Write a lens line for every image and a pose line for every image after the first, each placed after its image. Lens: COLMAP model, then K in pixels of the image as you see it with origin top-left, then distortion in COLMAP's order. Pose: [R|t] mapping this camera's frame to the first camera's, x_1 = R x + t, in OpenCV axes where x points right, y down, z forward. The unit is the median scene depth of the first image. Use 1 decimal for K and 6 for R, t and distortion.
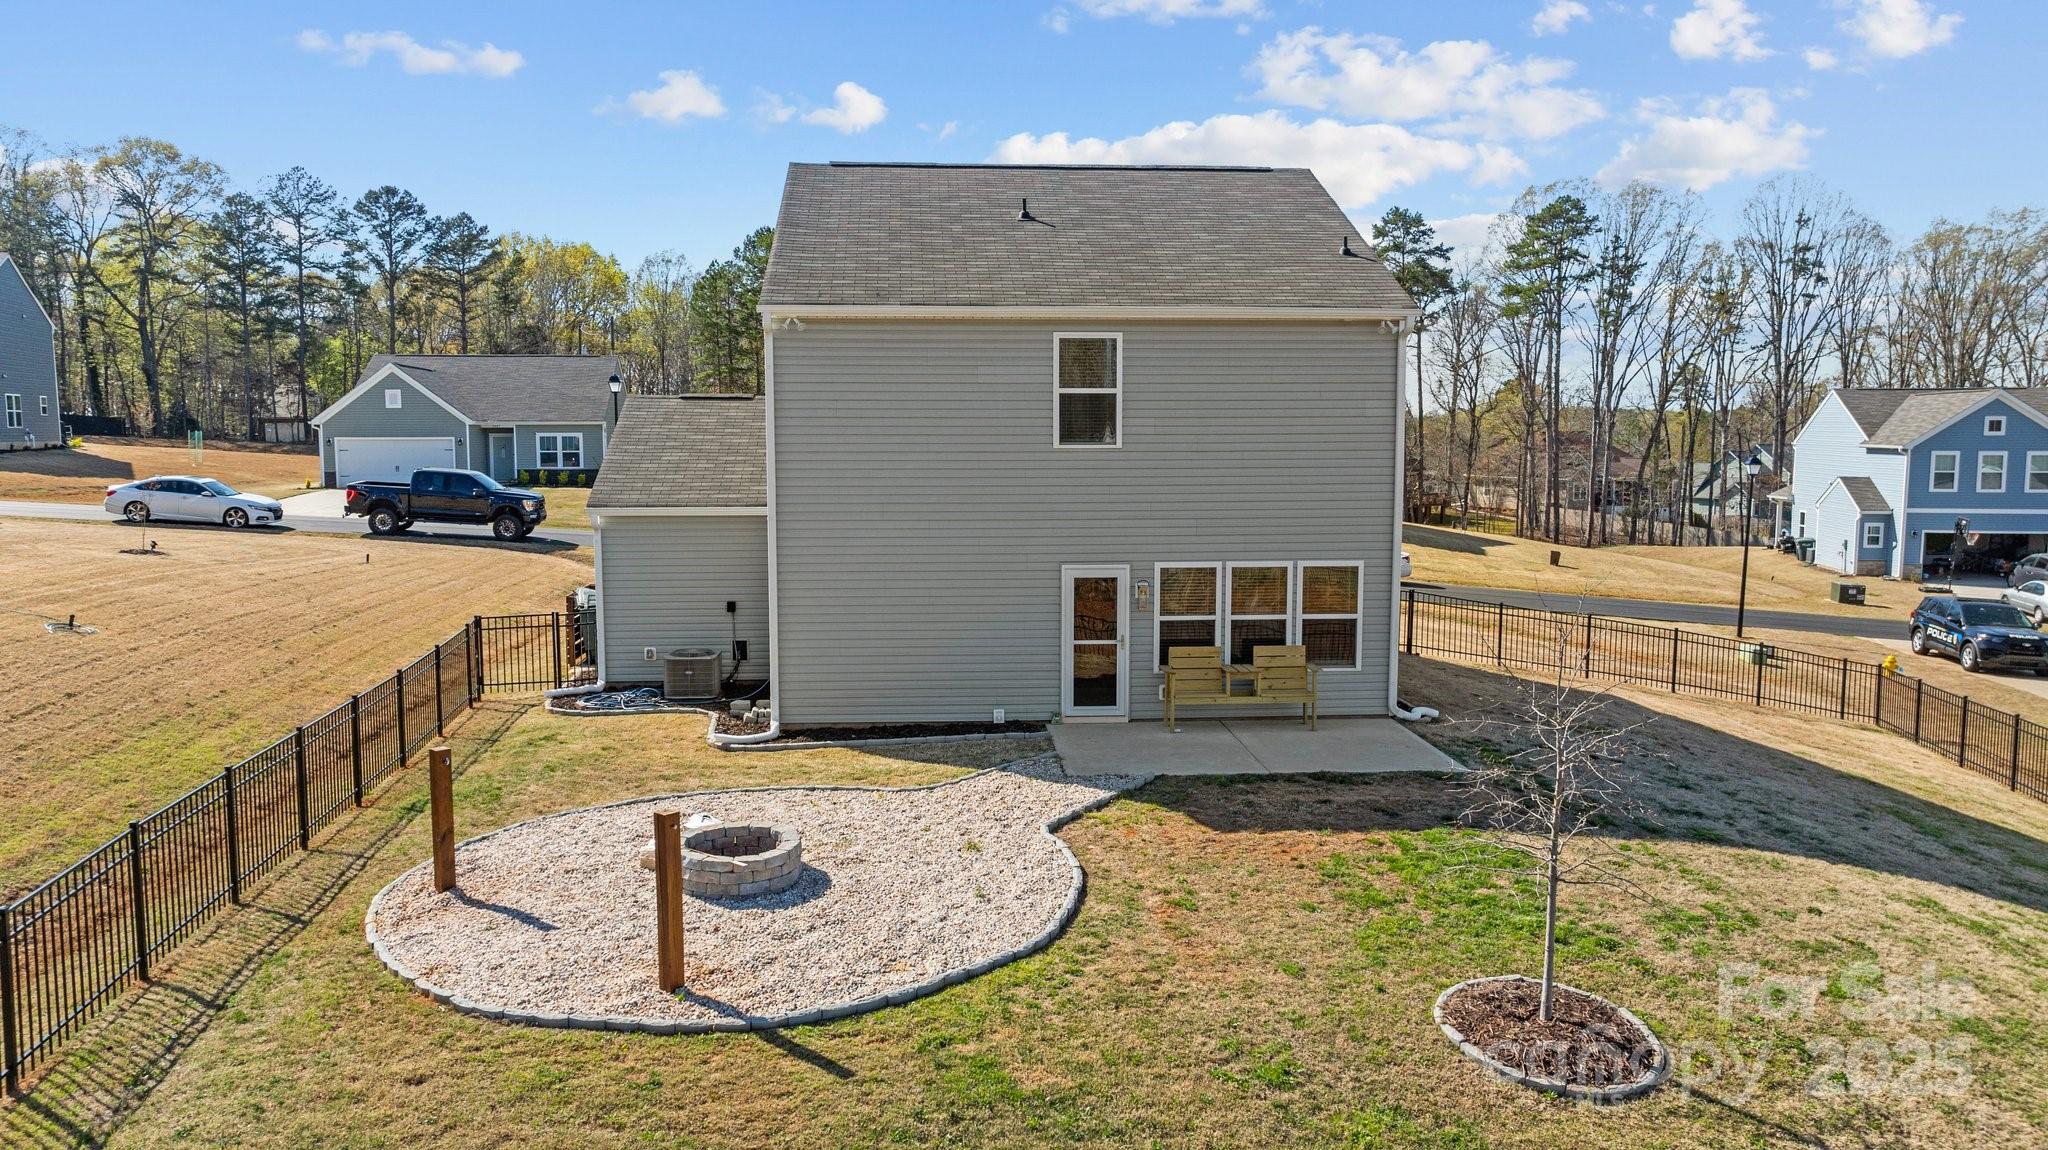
lens RADIAL K [[1469.6, 0, 1024.0], [0, 1469.6, 575.0], [0, 0, 1]] dist [-0.019279, 0.003279]
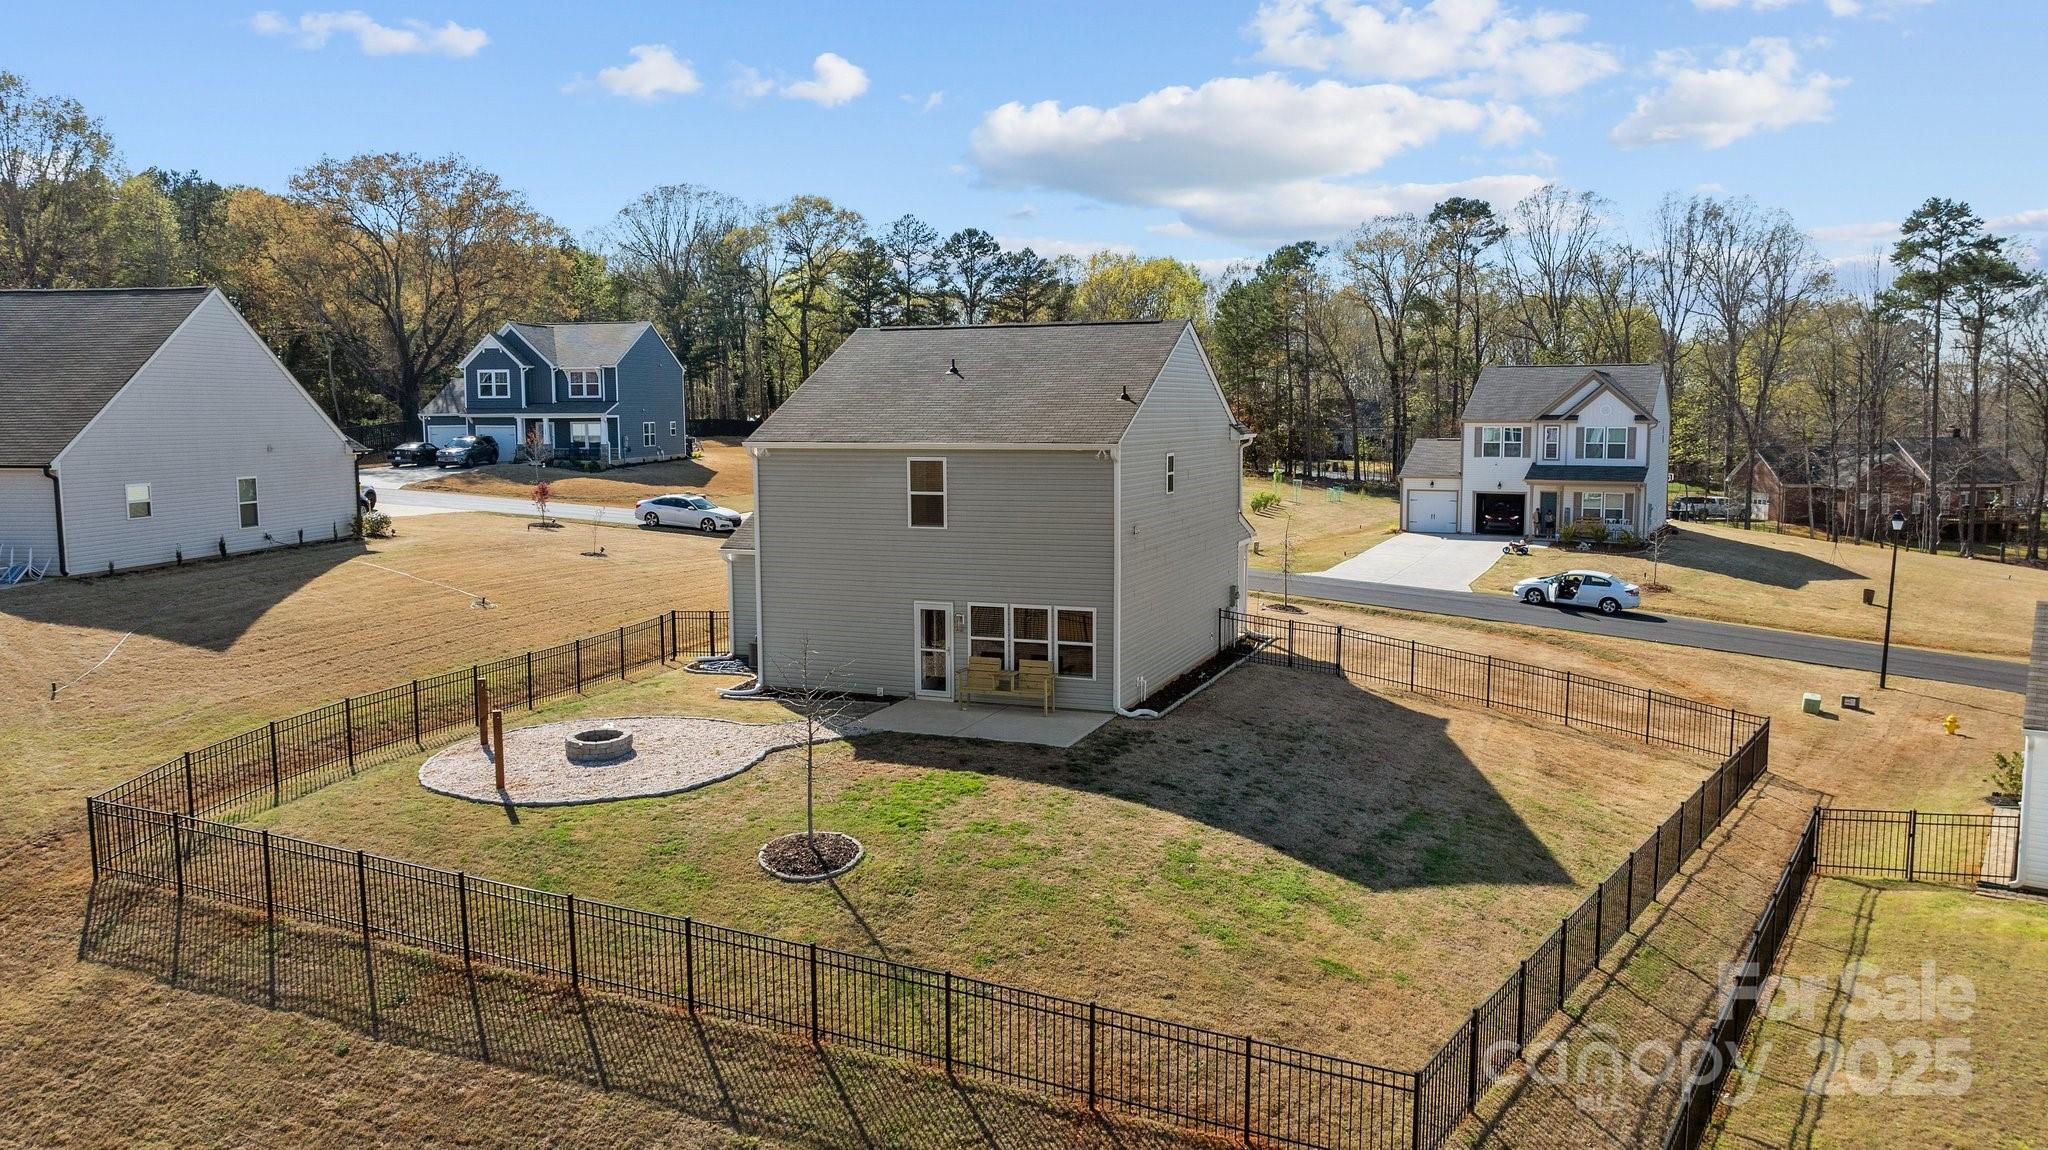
lens RADIAL K [[1489.0, 0, 1024.0], [0, 1489.0, 575.0], [0, 0, 1]] dist [-0.016421, 0.005255]
pose [[0.899142, 0.045142, -0.435323, 0.370281], [-0.039533, 0.998977, 0.021940, -0.033159], [0.435868, -0.002517, 0.900007, -0.181082]]
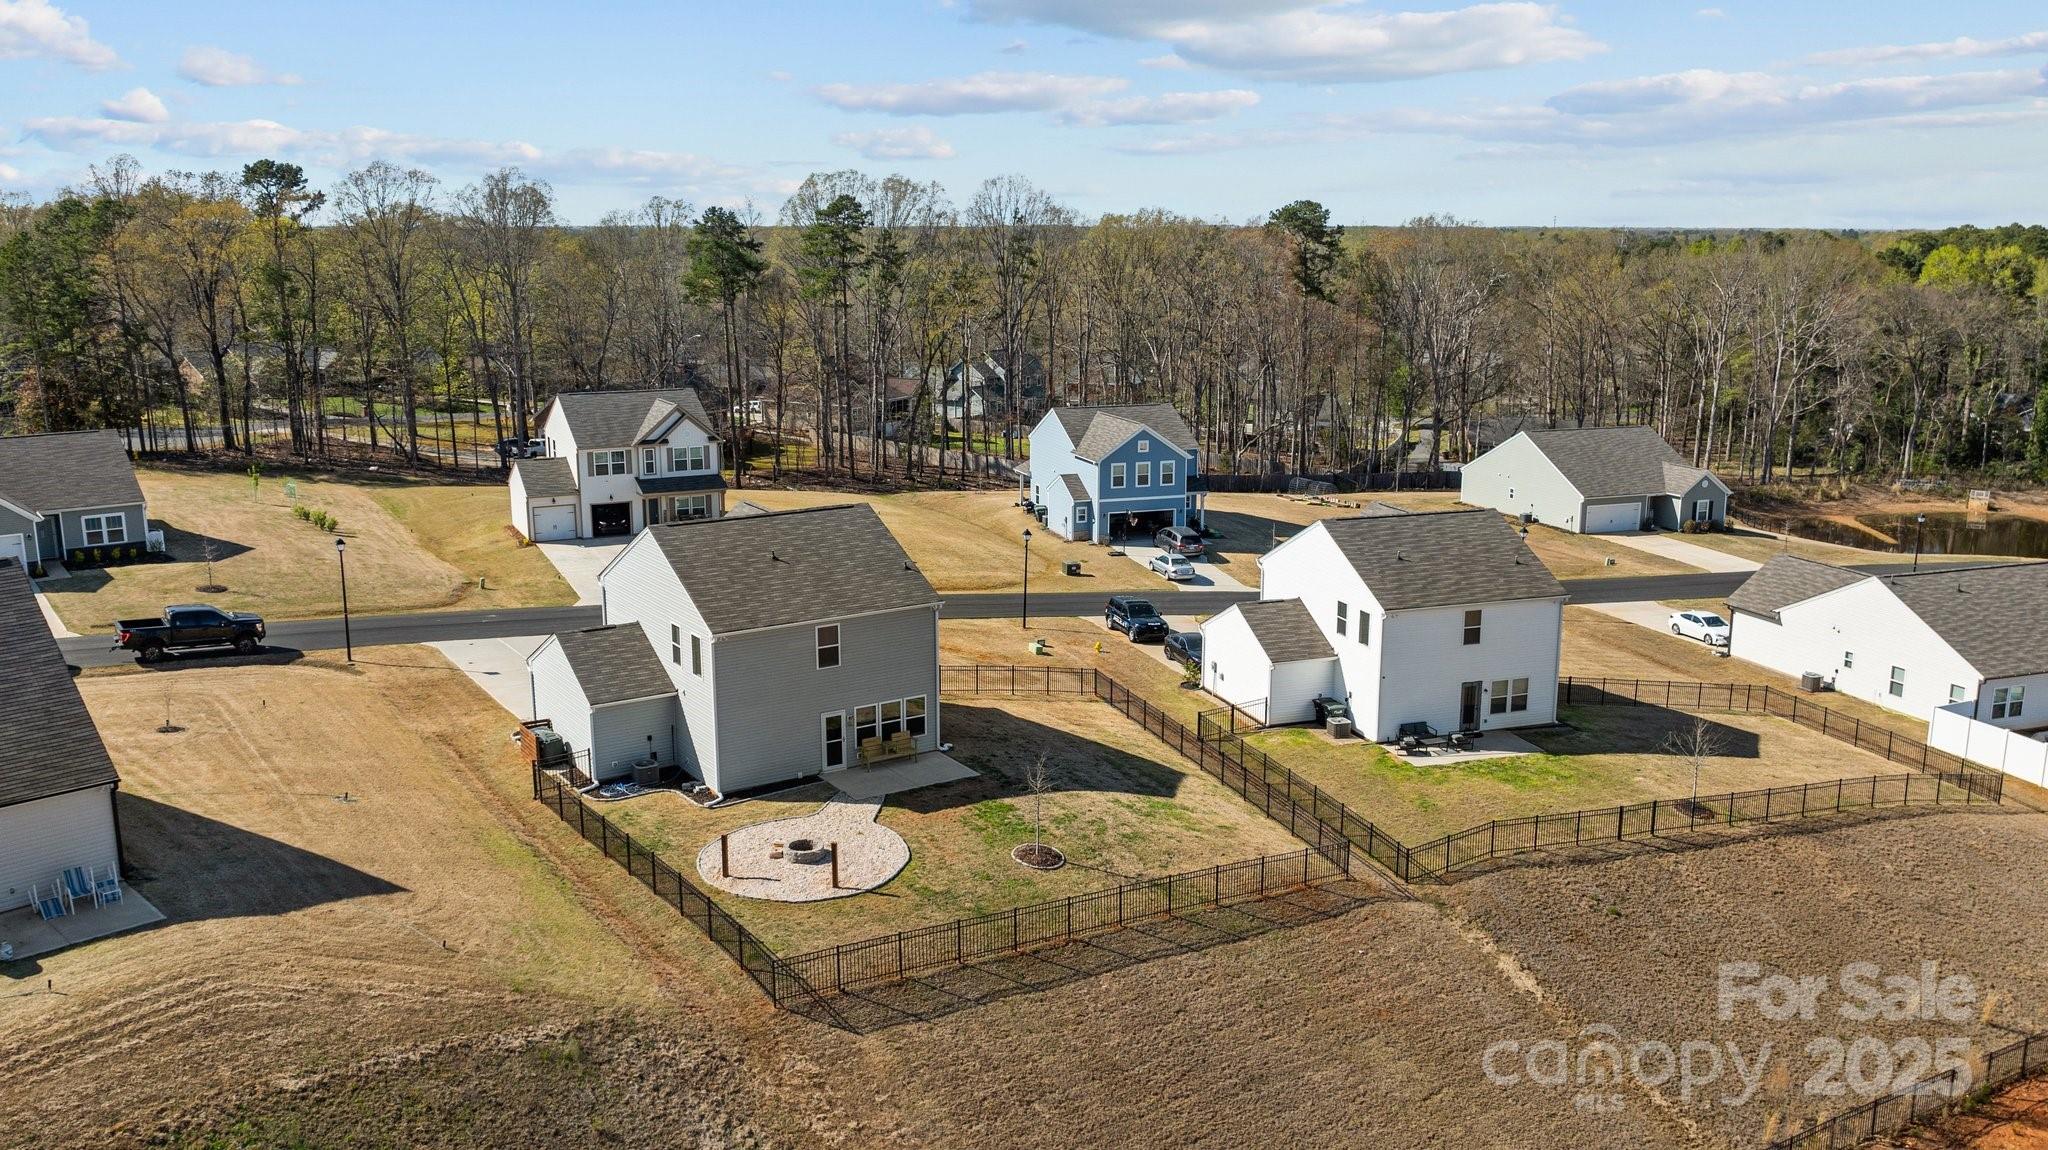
lens RADIAL K [[1646.7, 0, 1024.0], [0, 1646.7, 575.0], [0, 0, 1]] dist [0.005897, -0.070492]
pose [[0.875870, -0.102979, 0.471430, -0.434815], [0.050218, 0.991111, 0.123198, -0.255112], [-0.479927, -0.084231, 0.873256, -0.722857]]
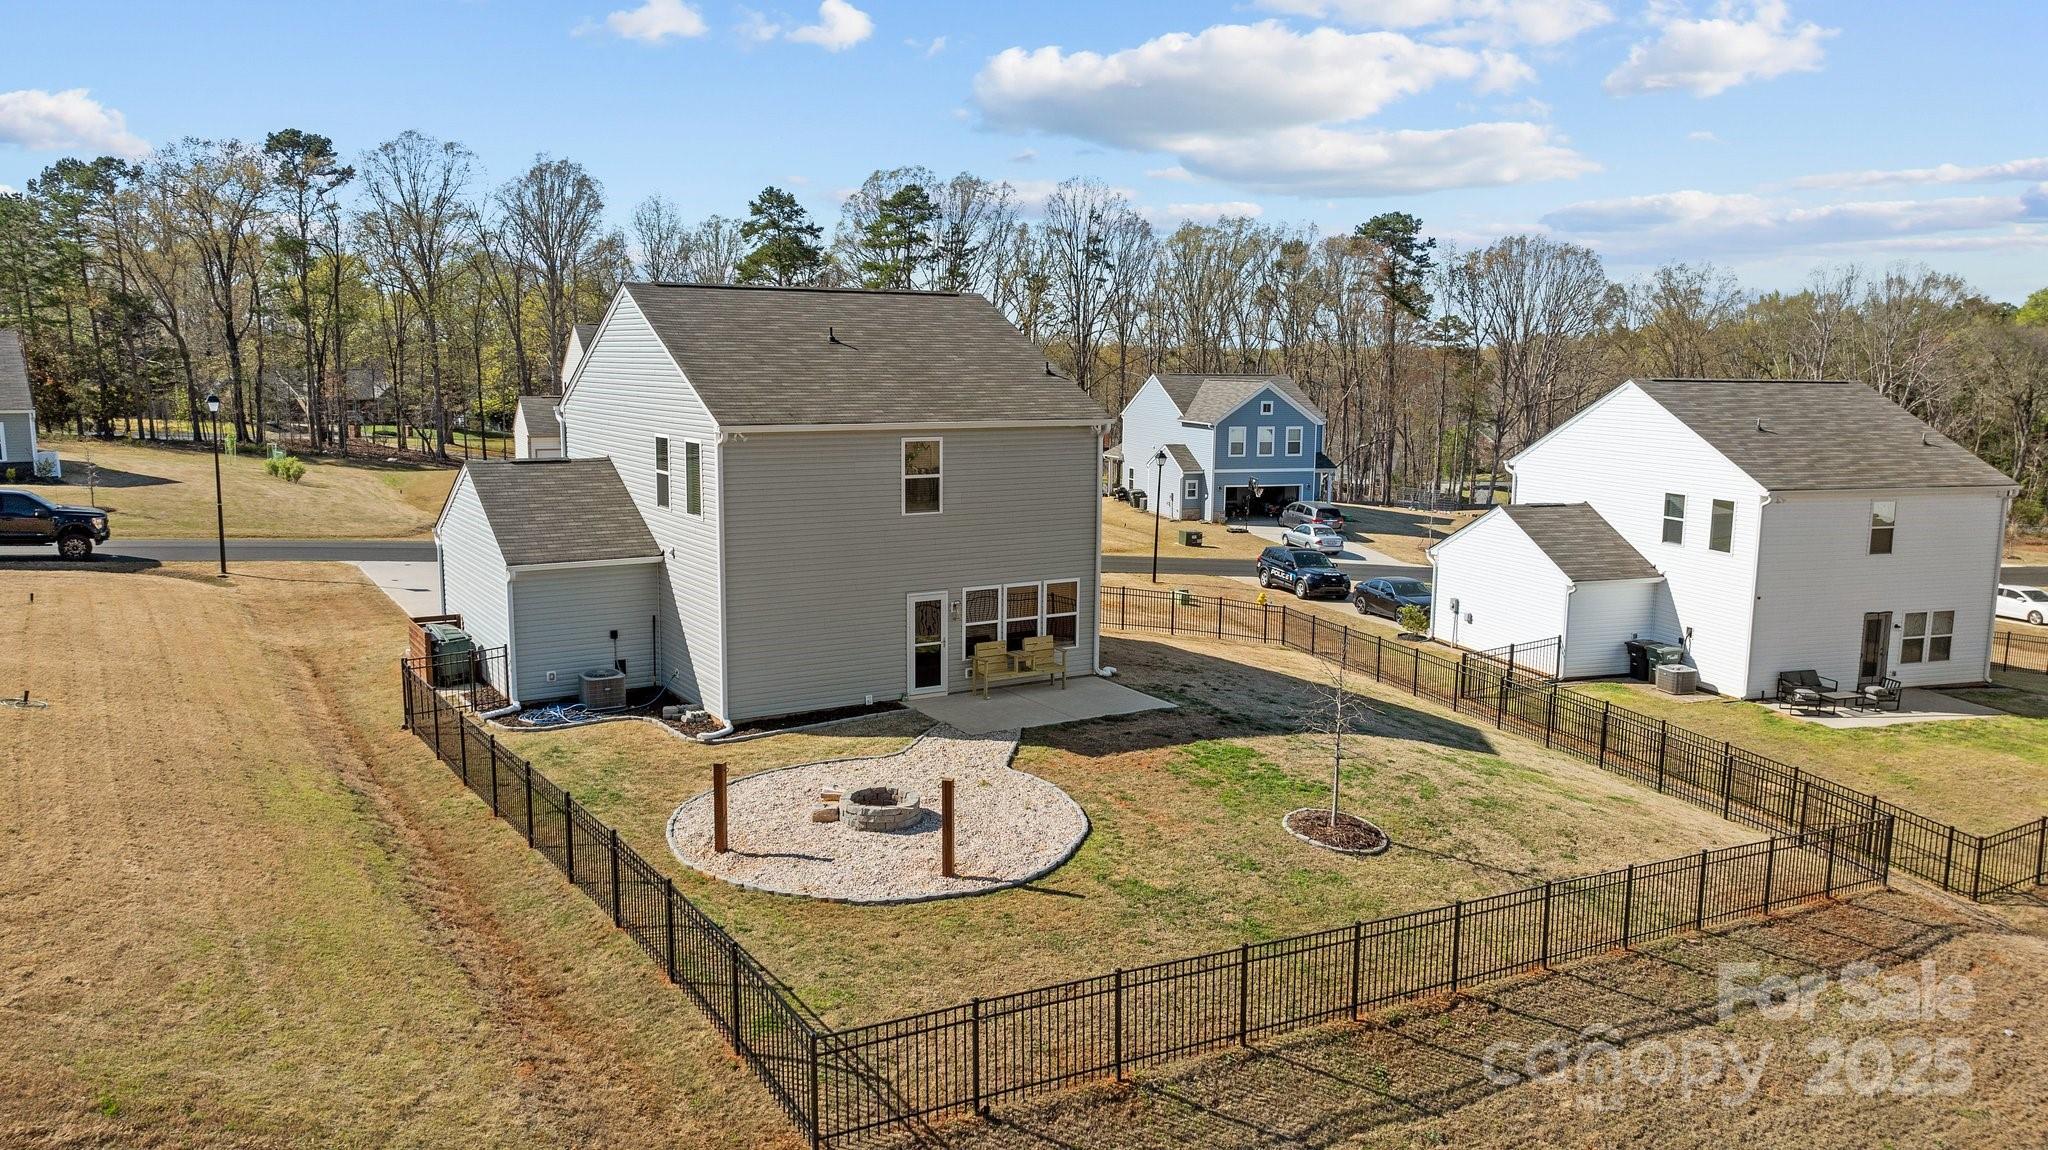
lens RADIAL K [[1469.6, 0, 1024.0], [0, 1469.6, 575.0], [0, 0, 1]] dist [-0.019279, 0.003279]
pose [[0.884808, -0.060374, 0.462028, -0.242850], [0.036997, 0.997543, 0.059499, -0.048174], [-0.464485, -0.035551, 0.884867, -0.158609]]
